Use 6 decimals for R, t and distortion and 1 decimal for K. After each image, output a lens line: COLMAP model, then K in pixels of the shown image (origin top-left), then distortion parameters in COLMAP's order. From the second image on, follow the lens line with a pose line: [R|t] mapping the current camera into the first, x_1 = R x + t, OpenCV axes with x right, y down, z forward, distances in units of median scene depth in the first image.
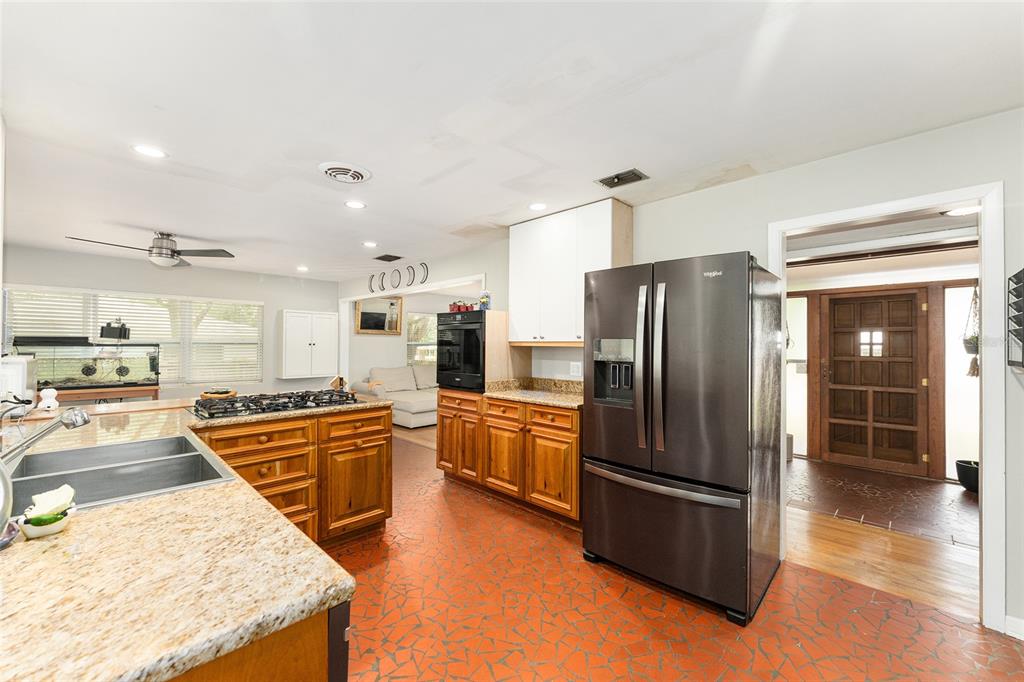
lens RADIAL K [[414.4, 0, 507.3], [0, 414.4, 343.9], [0, 0, 1]] dist [-0.003124, 0.000637]
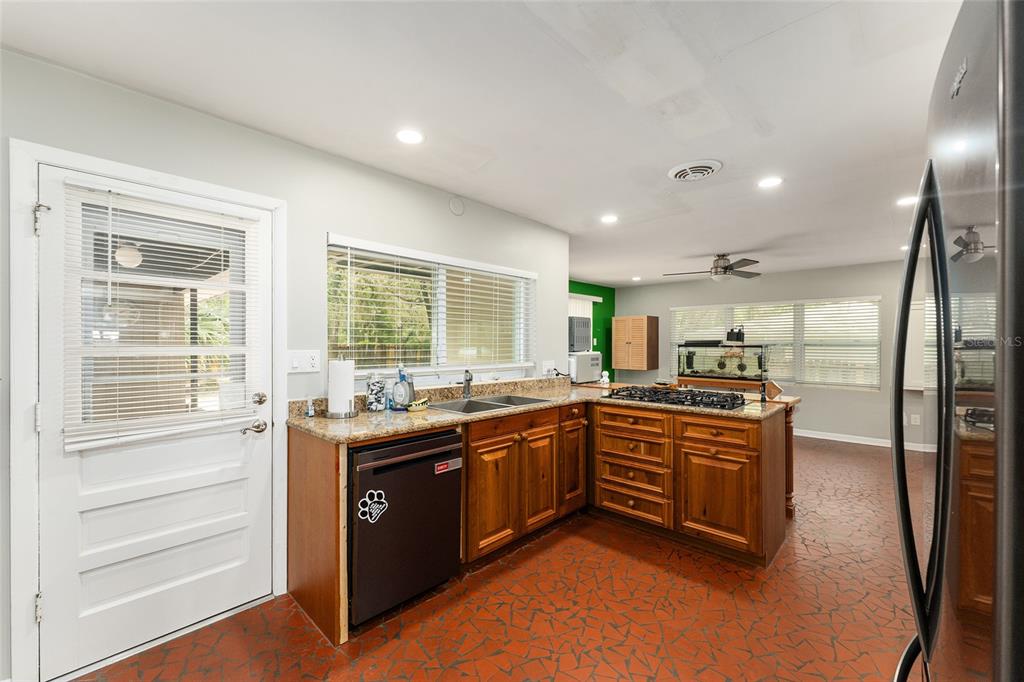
lens RADIAL K [[414.4, 0, 510.5], [0, 414.4, 346.3], [0, 0, 1]] dist [-0.003124, 0.000637]
pose [[0.017624, 0.002074, -0.999843, 0.322175], [-0.001984, 0.999996, 0.002039, 0.001358], [0.999843, 0.001948, 0.017628, 0.300174]]
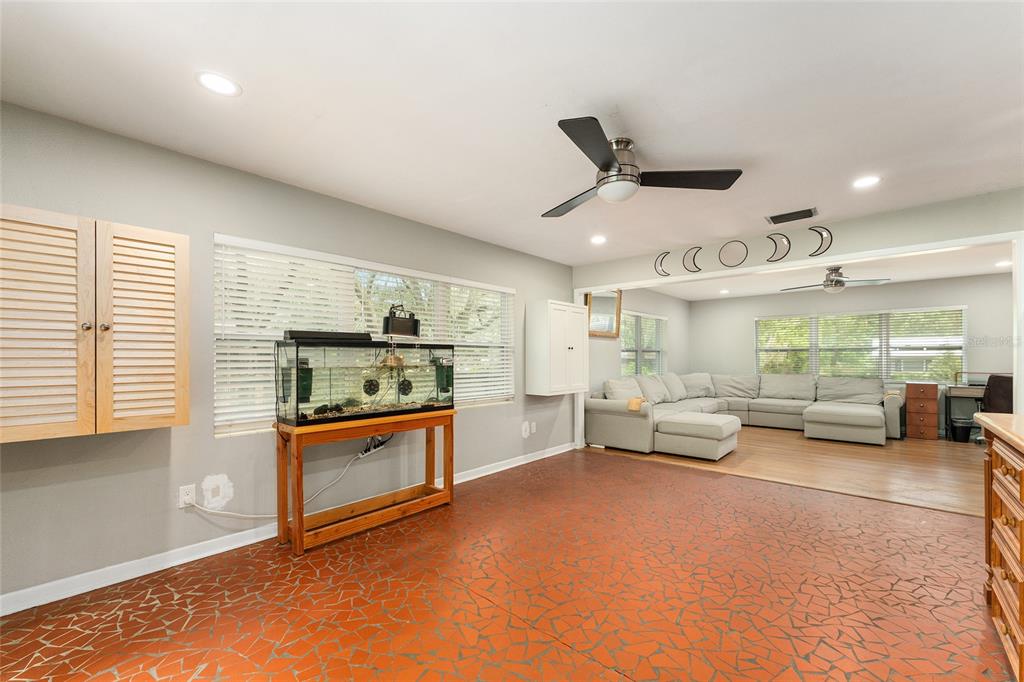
lens RADIAL K [[414.4, 0, 501.4], [0, 414.4, 355.2], [0, 0, 1]] dist [-0.003124, 0.000637]
pose [[0.999949, -0.002785, 0.009732, -0.838913], [0.002839, 0.999981, -0.005499, 0.021496], [-0.009717, 0.005526, 0.999938, 0.379051]]
